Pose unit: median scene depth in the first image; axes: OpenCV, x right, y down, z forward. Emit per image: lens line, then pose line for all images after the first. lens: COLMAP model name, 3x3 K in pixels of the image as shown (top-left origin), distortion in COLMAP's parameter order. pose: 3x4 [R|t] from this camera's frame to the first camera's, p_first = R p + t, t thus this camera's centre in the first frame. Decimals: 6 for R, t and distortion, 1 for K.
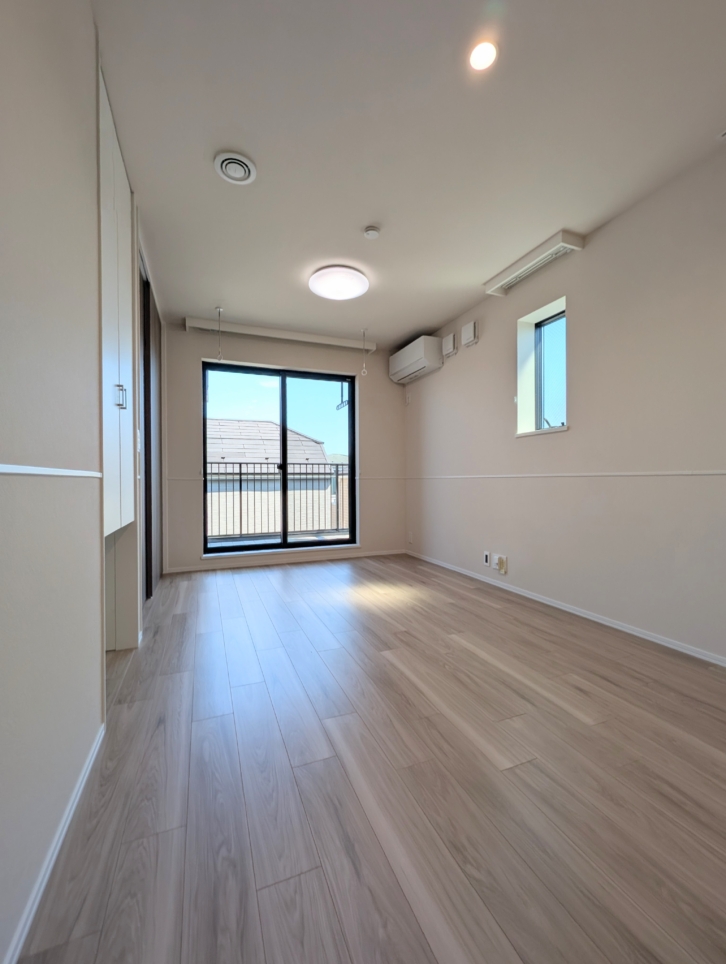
lens RADIAL K [[391.9, 0, 366.0], [0, 391.9, 484.8], [0, 0, 1]] dist [0.003366, 0.001058]
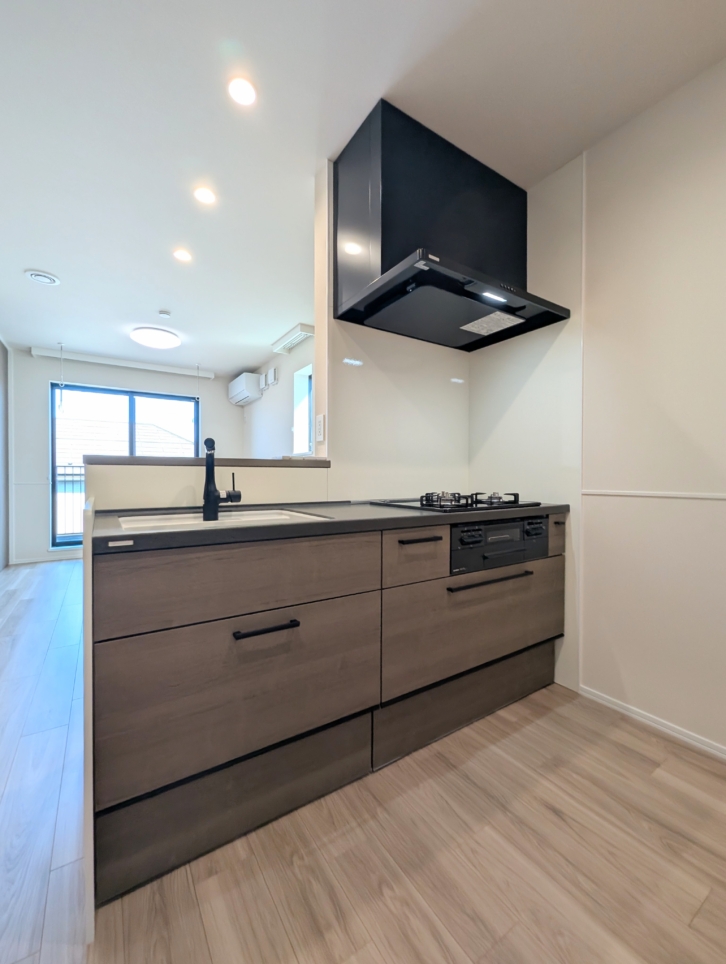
lens RADIAL K [[391.9, 0, 358.7], [0, 391.9, 477.5], [0, 0, 1]] dist [0.003366, 0.001058]
pose [[0.982309, 0.017322, 0.186464, 0.274115], [-0.013388, 0.999661, -0.022339, -0.011607], [-0.186788, 0.019447, 0.982208, -0.323359]]
